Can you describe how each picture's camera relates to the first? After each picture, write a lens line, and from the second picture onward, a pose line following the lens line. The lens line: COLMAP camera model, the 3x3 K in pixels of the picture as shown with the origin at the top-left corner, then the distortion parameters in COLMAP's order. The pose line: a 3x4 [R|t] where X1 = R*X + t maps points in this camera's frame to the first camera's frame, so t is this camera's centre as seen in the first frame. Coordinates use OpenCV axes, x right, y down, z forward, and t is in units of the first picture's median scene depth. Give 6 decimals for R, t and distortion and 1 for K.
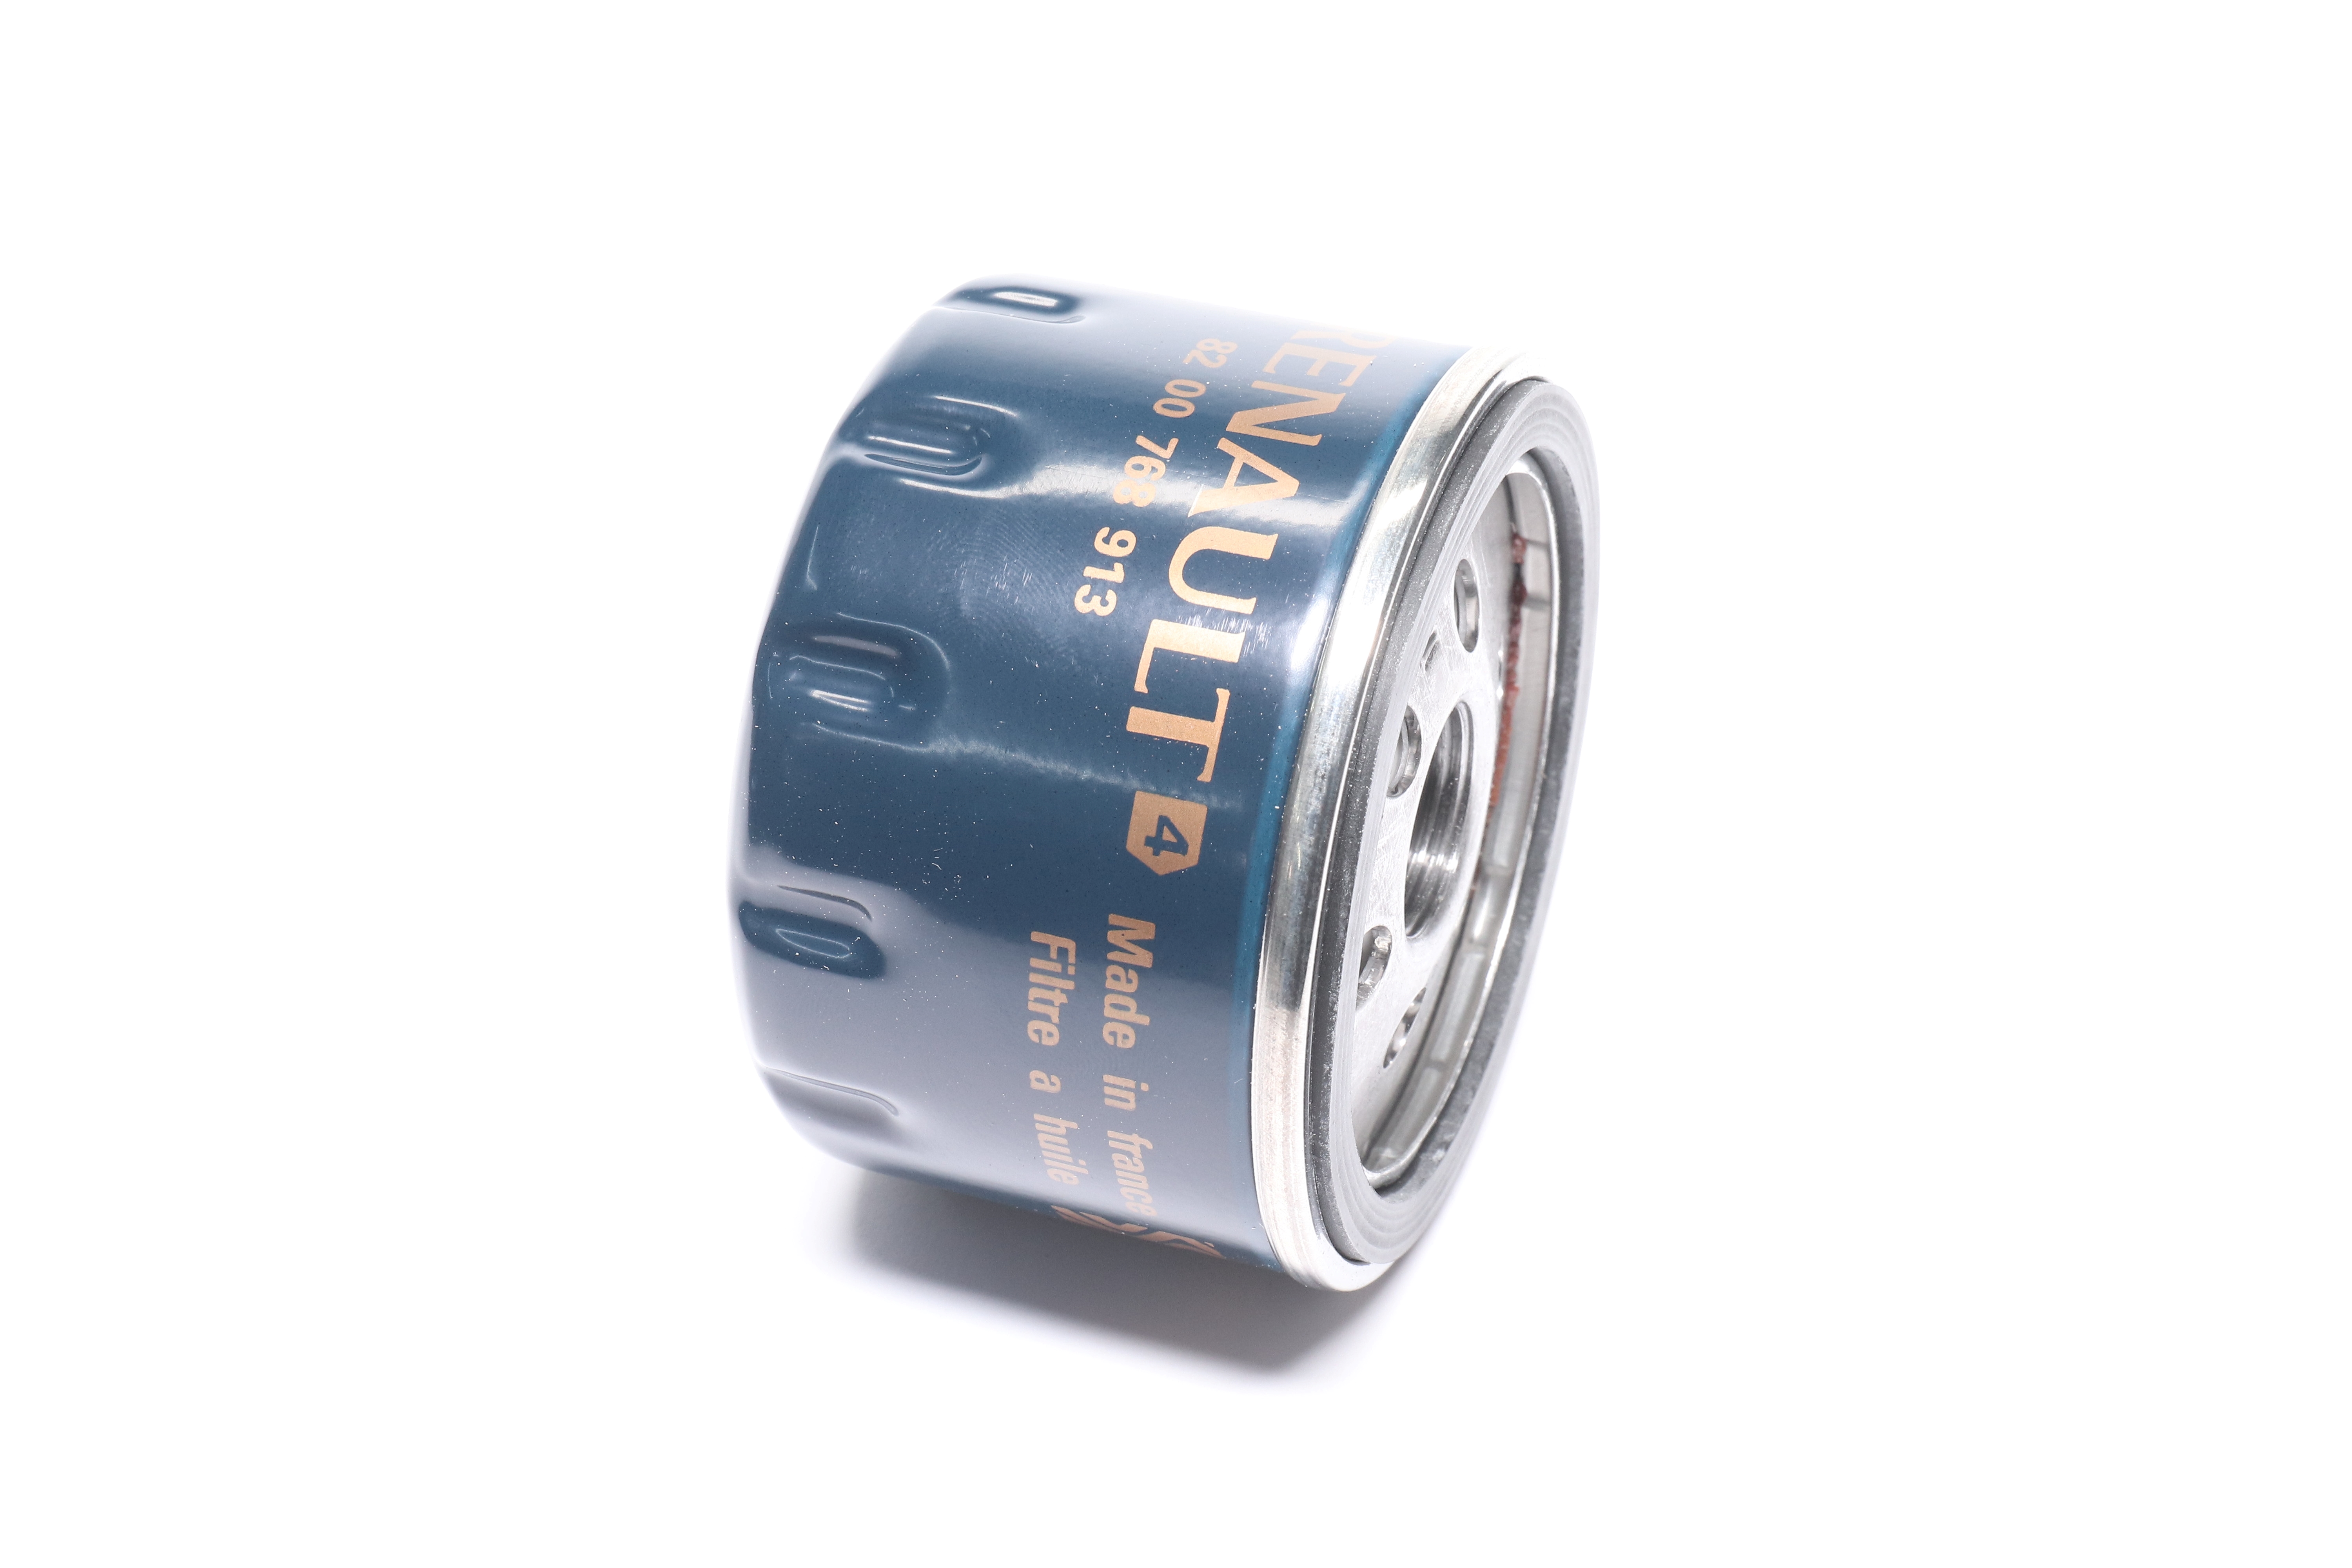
lens RADIAL K [[4208.9, 0, 1176.0], [0, 4208.9, 784.0], [0, 0, 1]] dist [-0.005581, 0.002699]
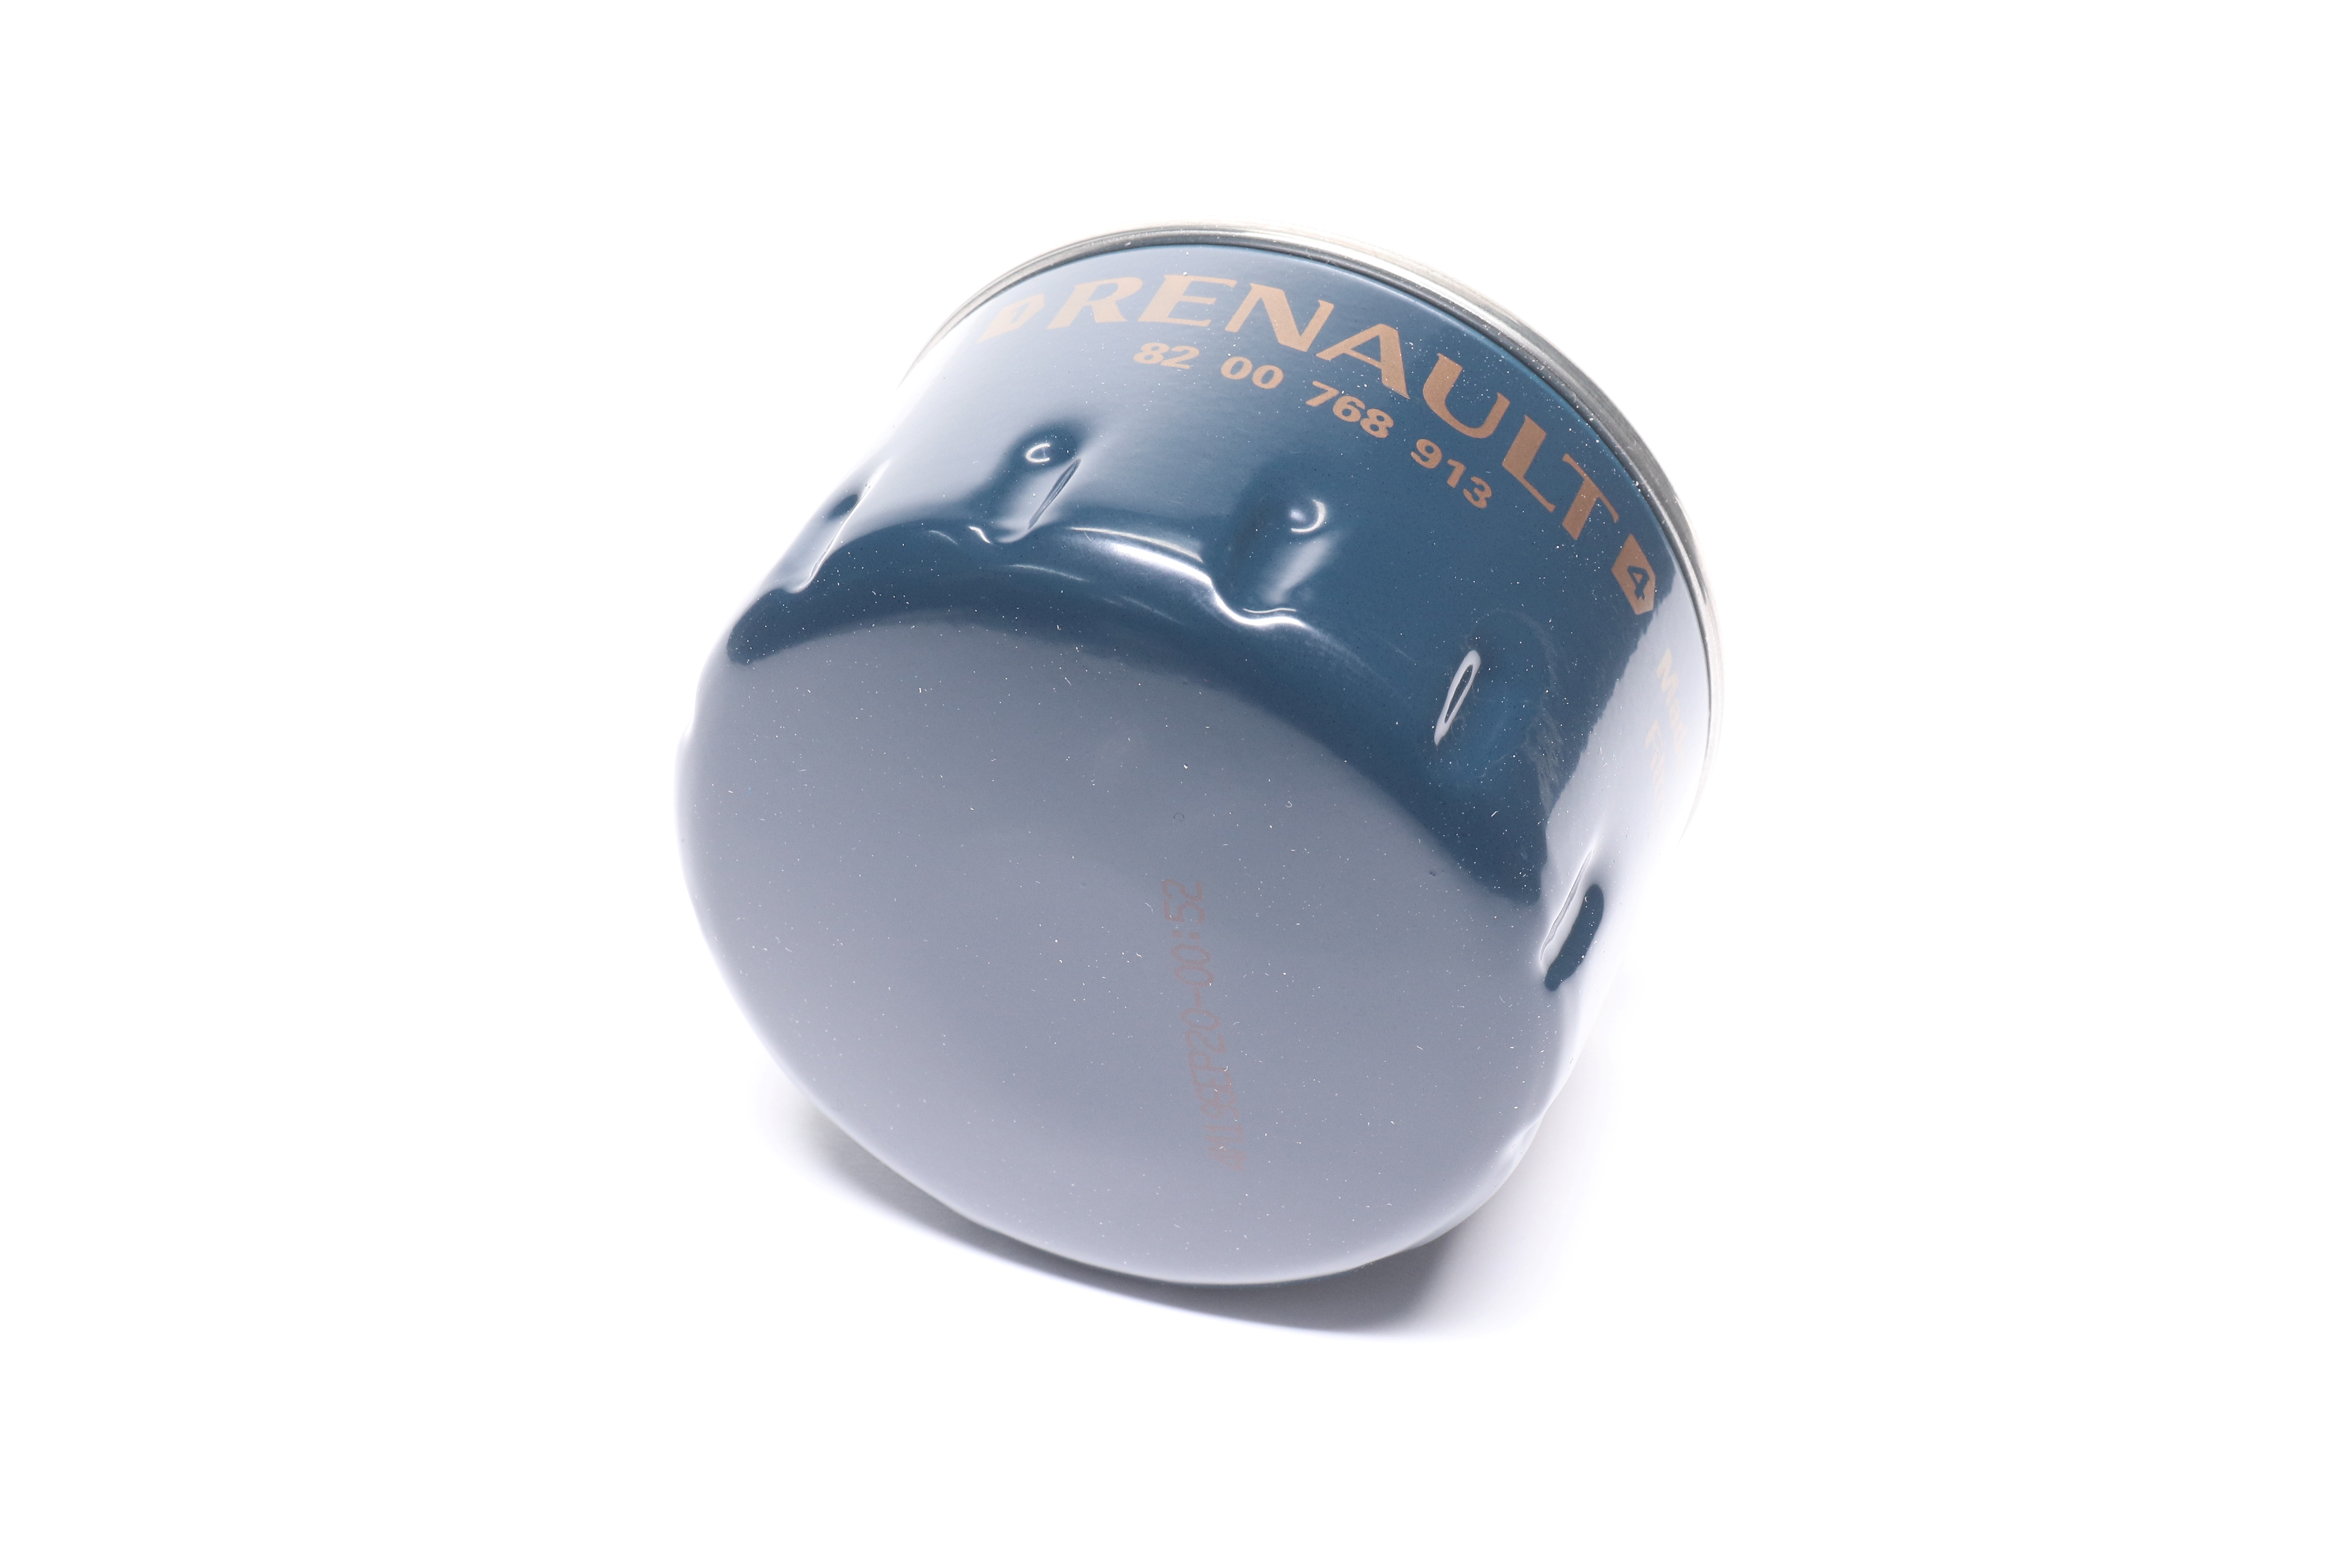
lens RADIAL K [[4208.9, 0, 1176.0], [0, 4208.9, 784.0], [0, 0, 1]] dist [-0.005581, 0.002699]
pose [[0.007578, -0.609815, 0.792508, -0.882193], [0.603330, 0.634815, 0.482705, -0.541552], [-0.797456, 0.474485, 0.372730, 0.705562]]
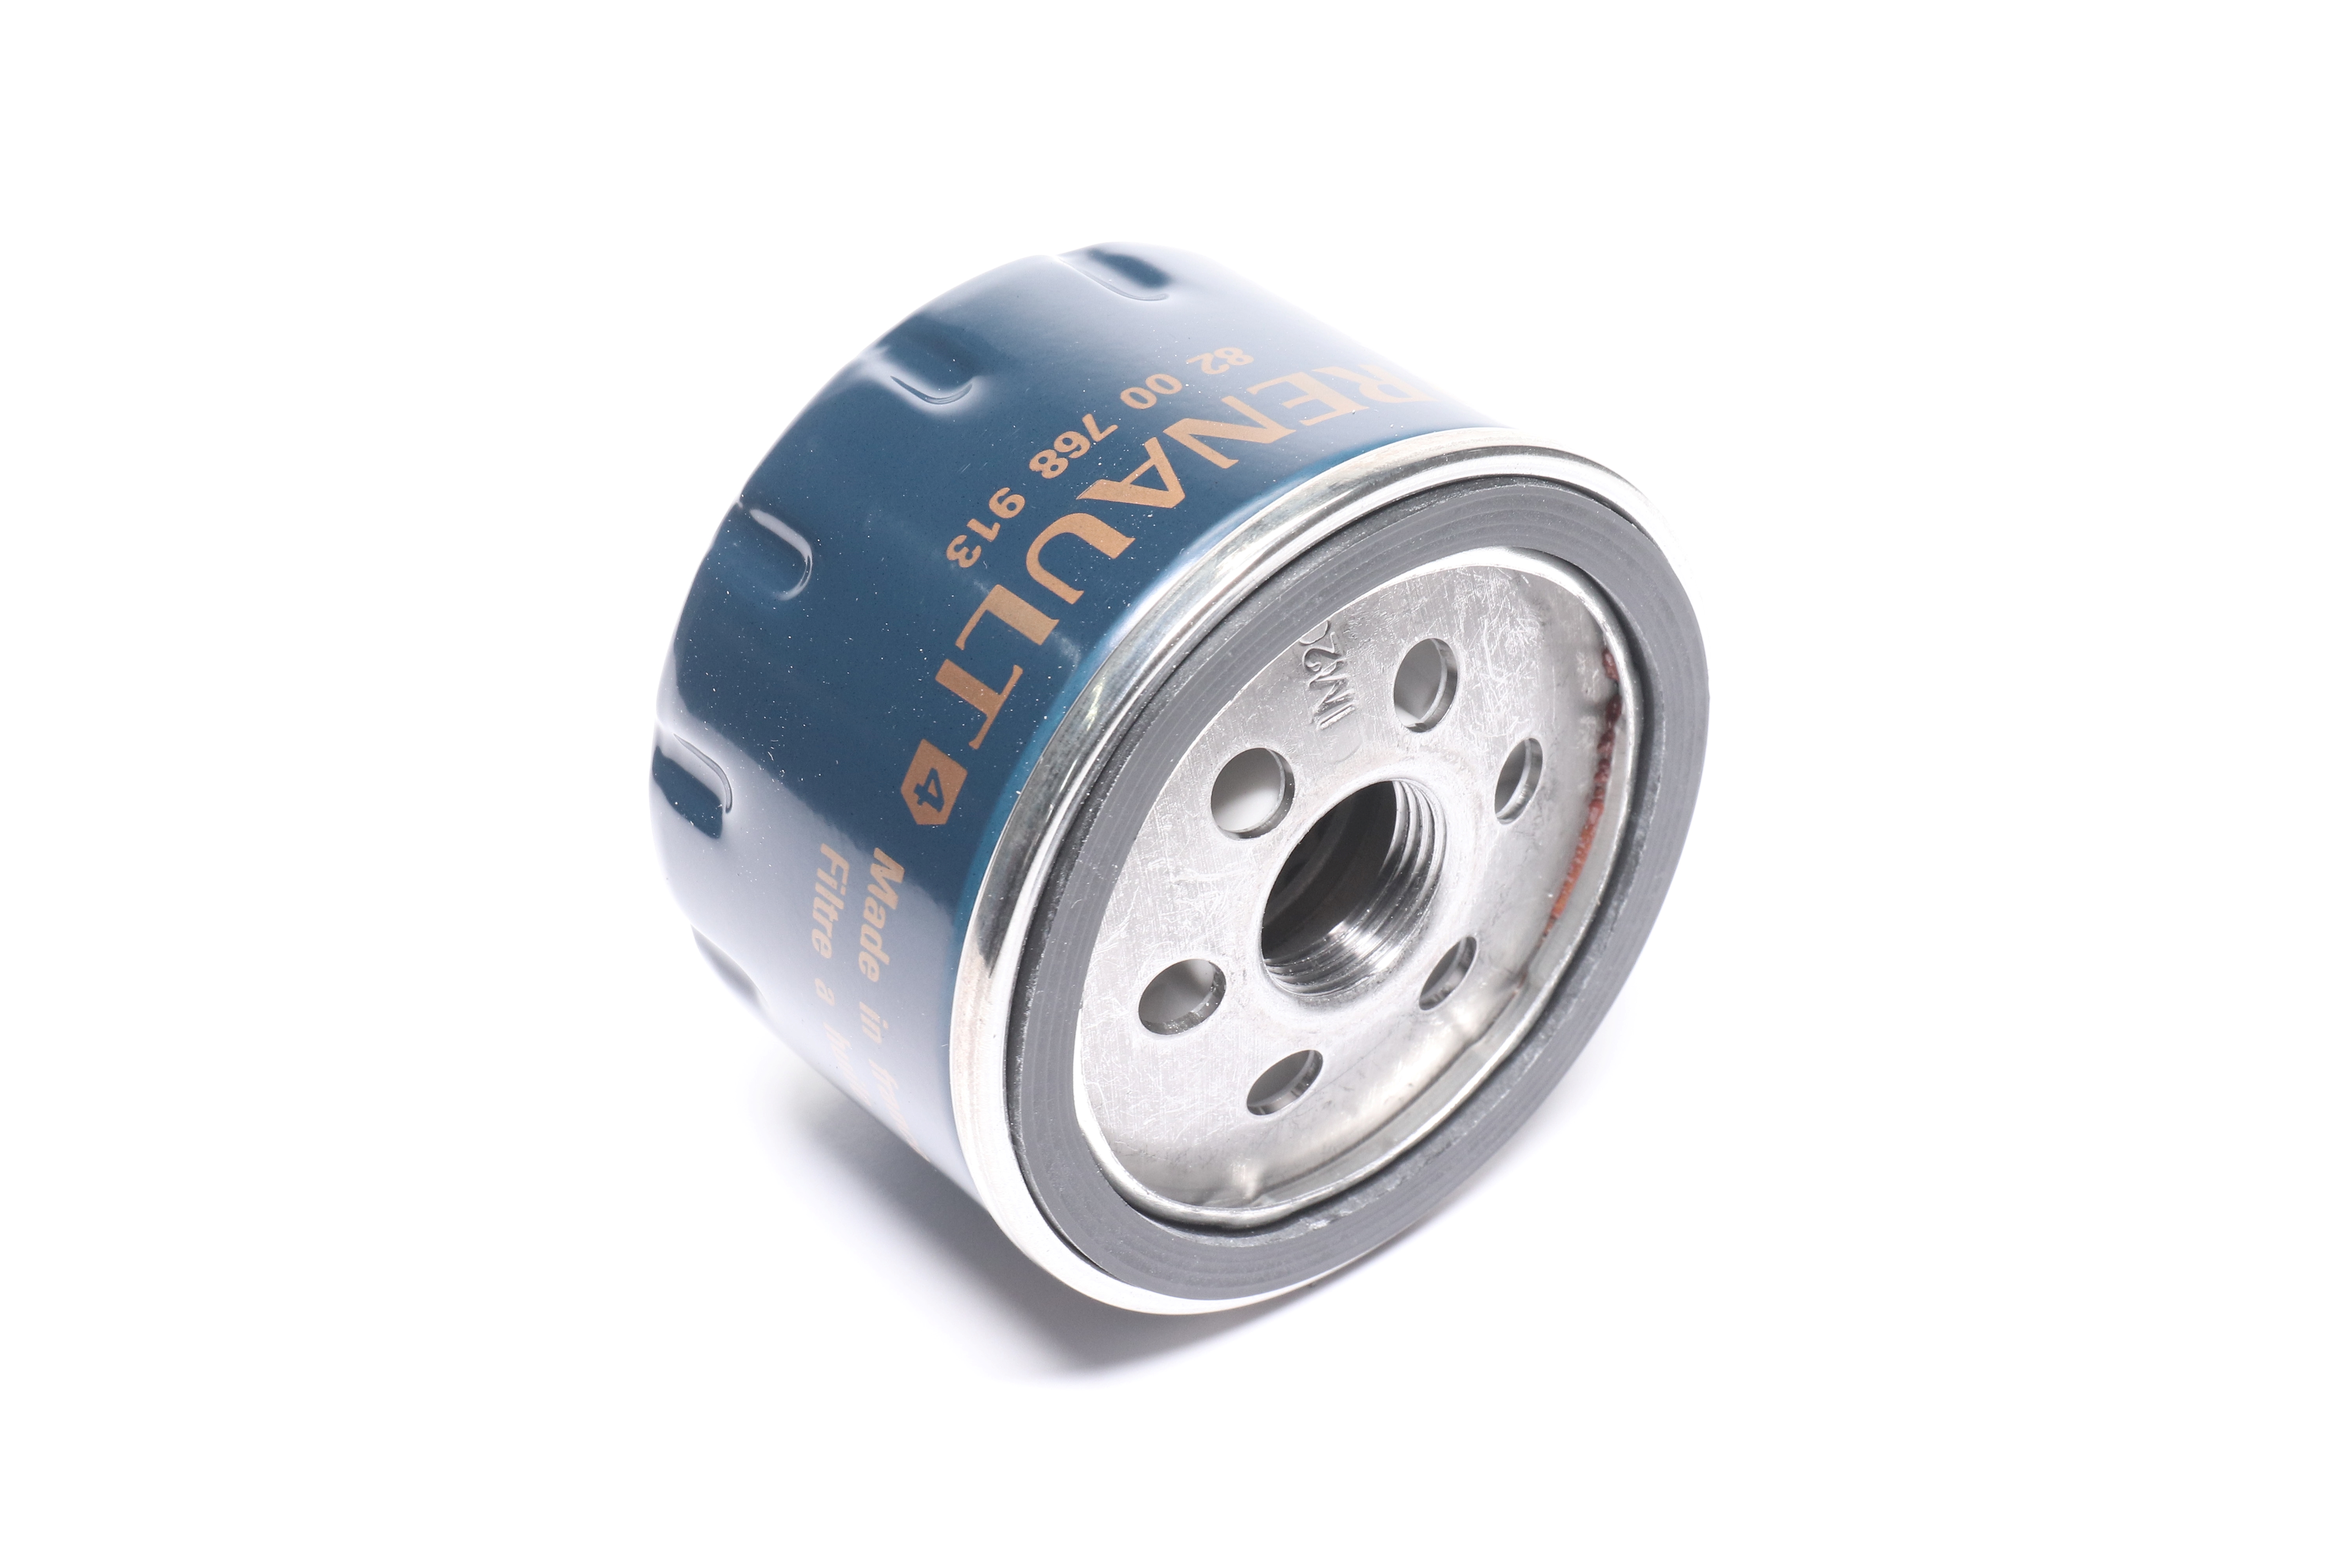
lens RADIAL K [[4208.9, 0, 1176.0], [0, 4208.9, 784.0], [0, 0, 1]] dist [-0.005581, 0.002699]
pose [[0.866401, 0.299587, -0.399496, 0.447628], [-0.300709, 0.951728, 0.061553, -0.068034], [0.398652, 0.066802, 0.914666, 0.093267]]
